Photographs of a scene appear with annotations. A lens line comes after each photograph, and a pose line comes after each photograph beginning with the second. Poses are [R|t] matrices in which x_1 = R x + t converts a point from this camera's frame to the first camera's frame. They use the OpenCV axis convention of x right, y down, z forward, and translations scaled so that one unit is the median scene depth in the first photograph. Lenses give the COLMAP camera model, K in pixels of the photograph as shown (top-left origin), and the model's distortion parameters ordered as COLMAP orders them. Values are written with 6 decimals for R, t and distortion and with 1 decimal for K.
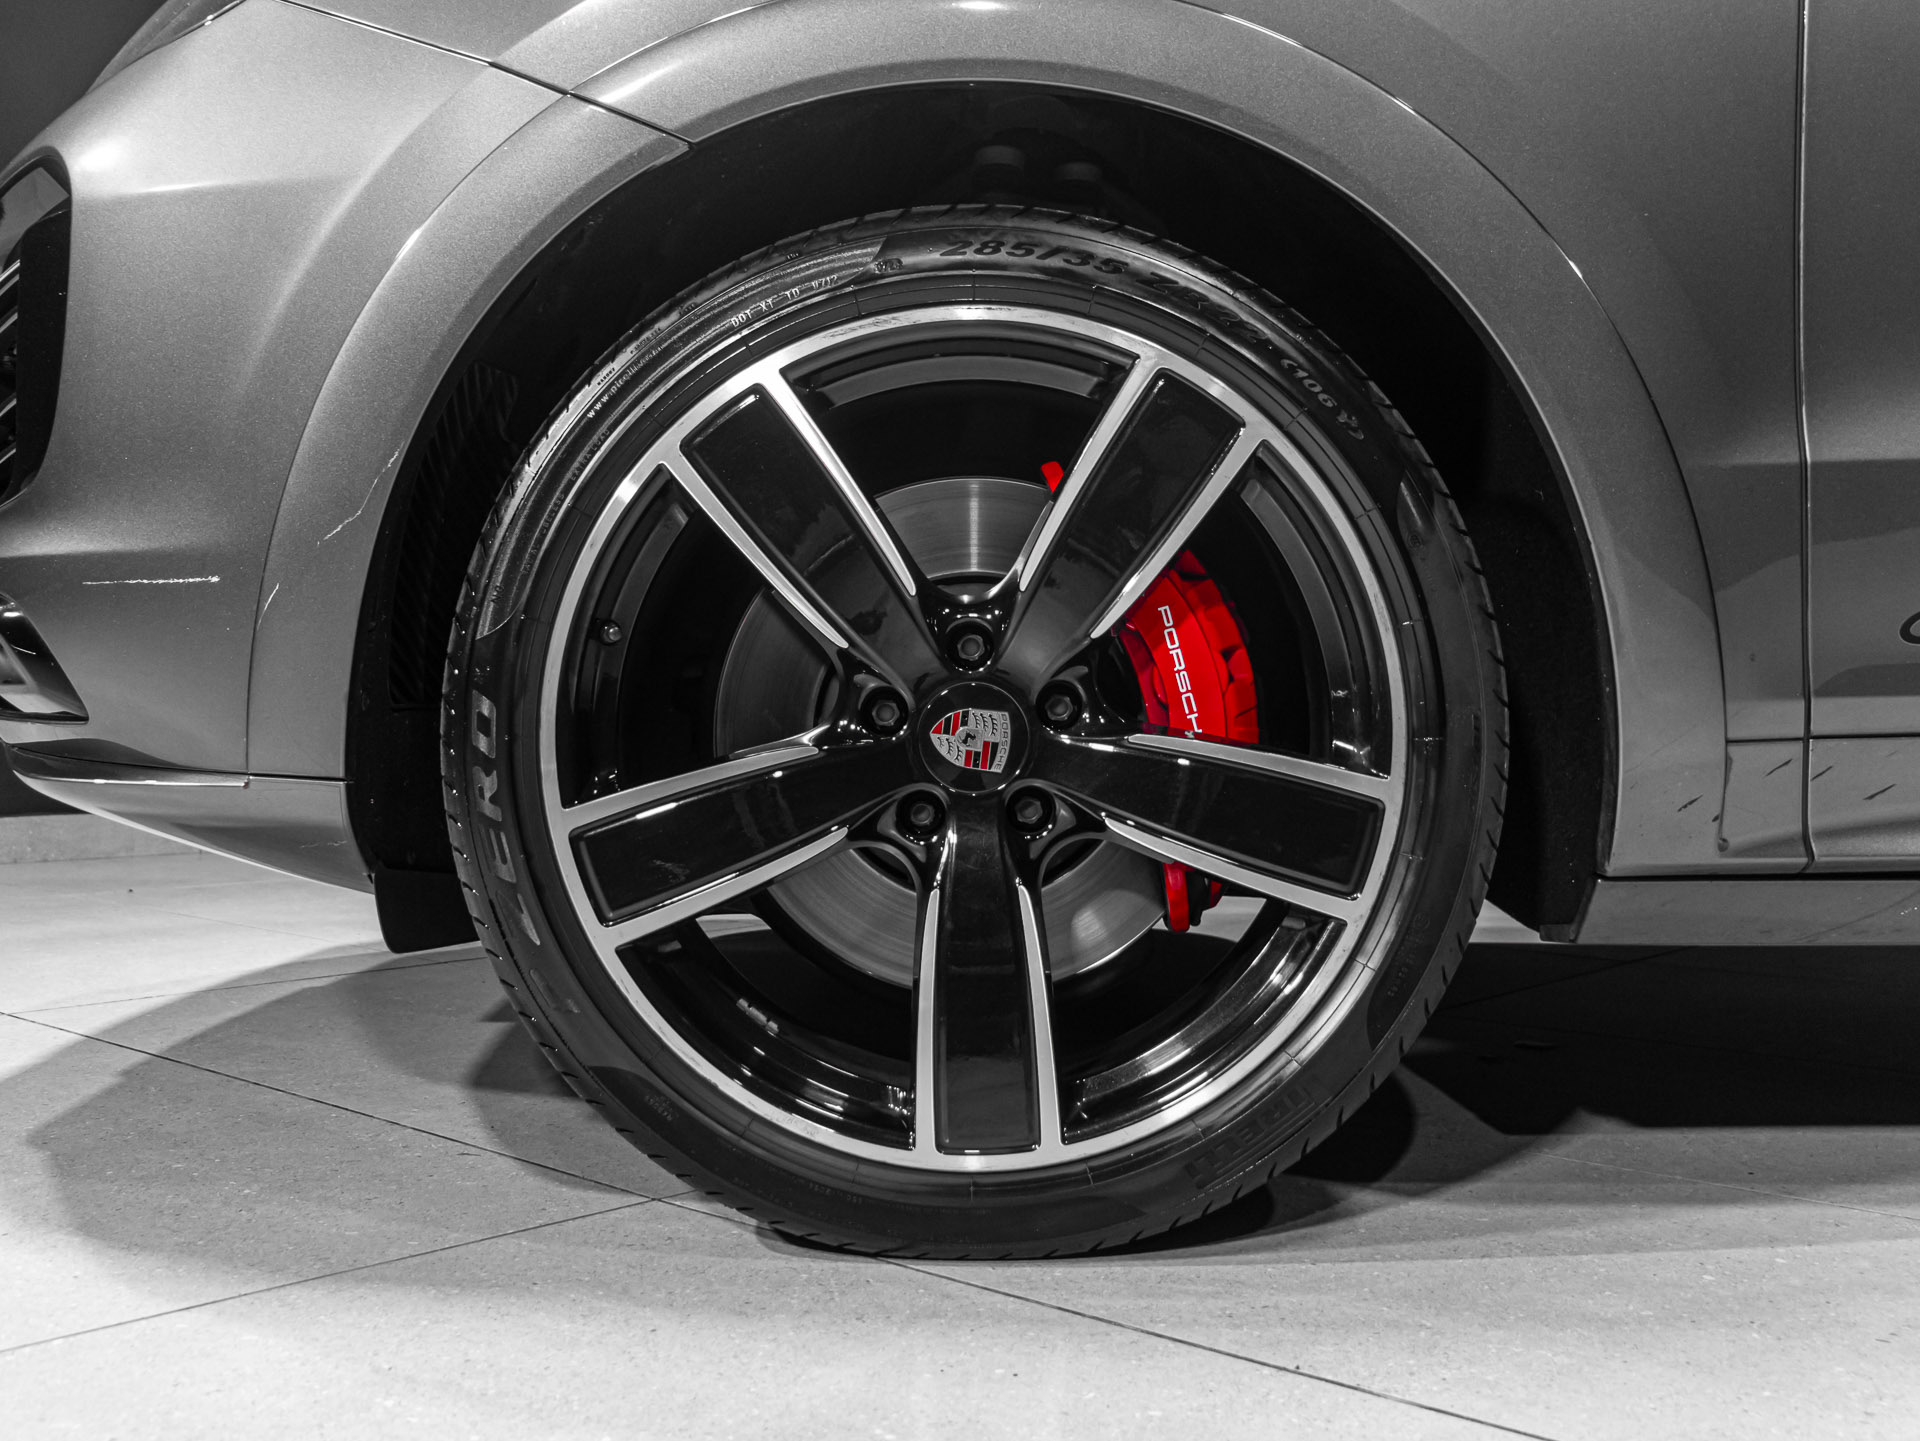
lens RADIAL K [[2008.1, 0, 966.1], [0, 2008.1, 725.8], [0, 0, 1]] dist [-0.024163, 0.000000]
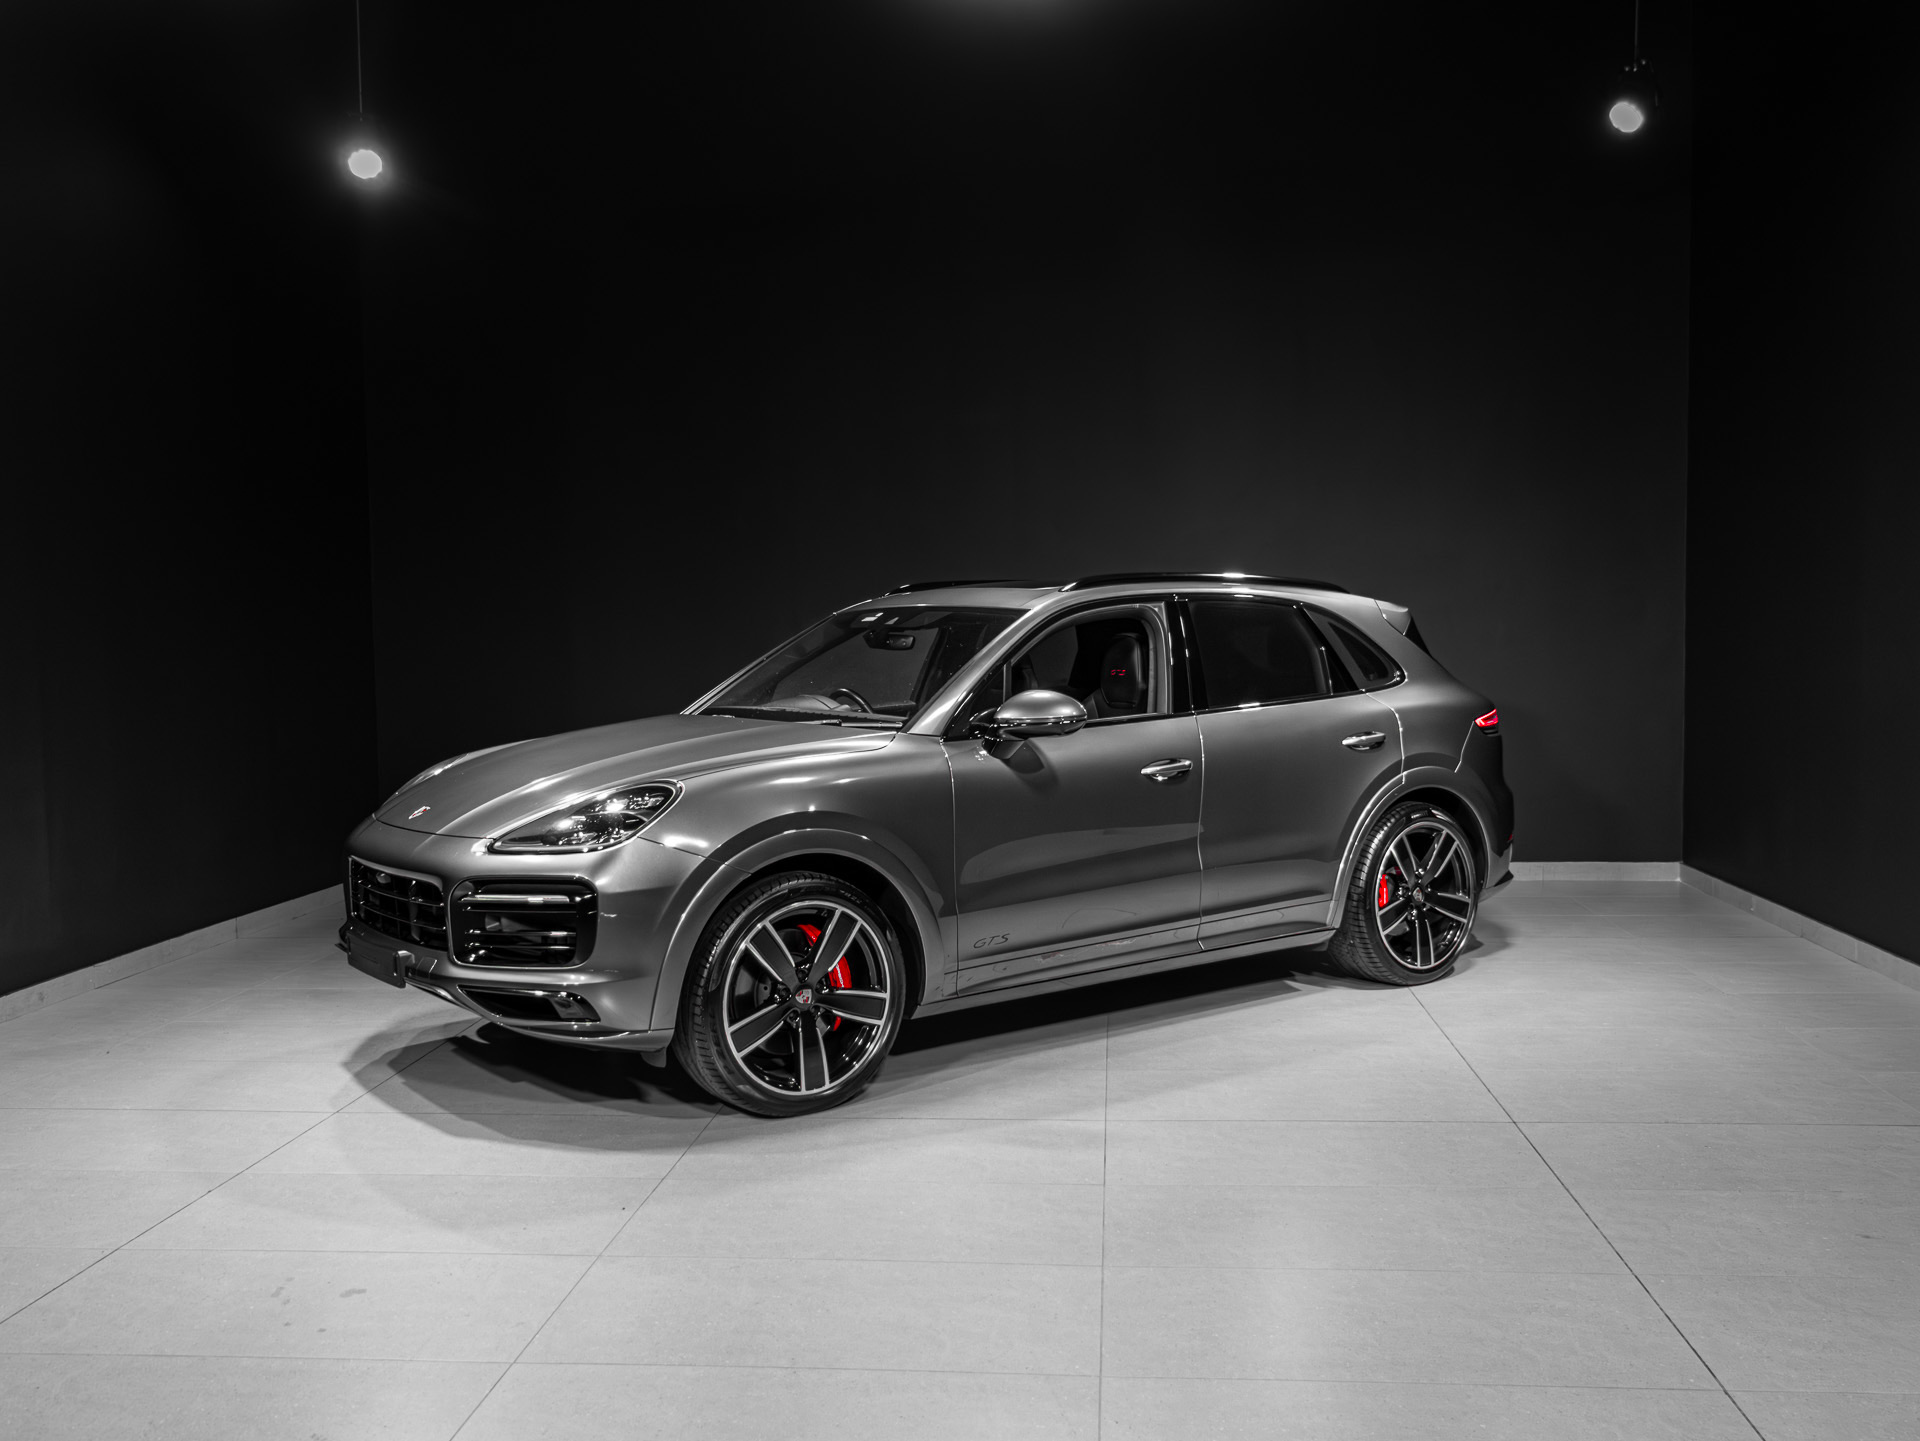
lens RADIAL K [[1730.9, 0, 956.5], [0, 1730.9, 740.8], [0, 0, 1]] dist [0.005134, 0.005269]
pose [[0.800699, -0.058661, 0.596187, -1.949812], [0.035515, 0.998092, 0.050507, -0.729760], [-0.598013, -0.019267, 0.801255, -2.213035]]
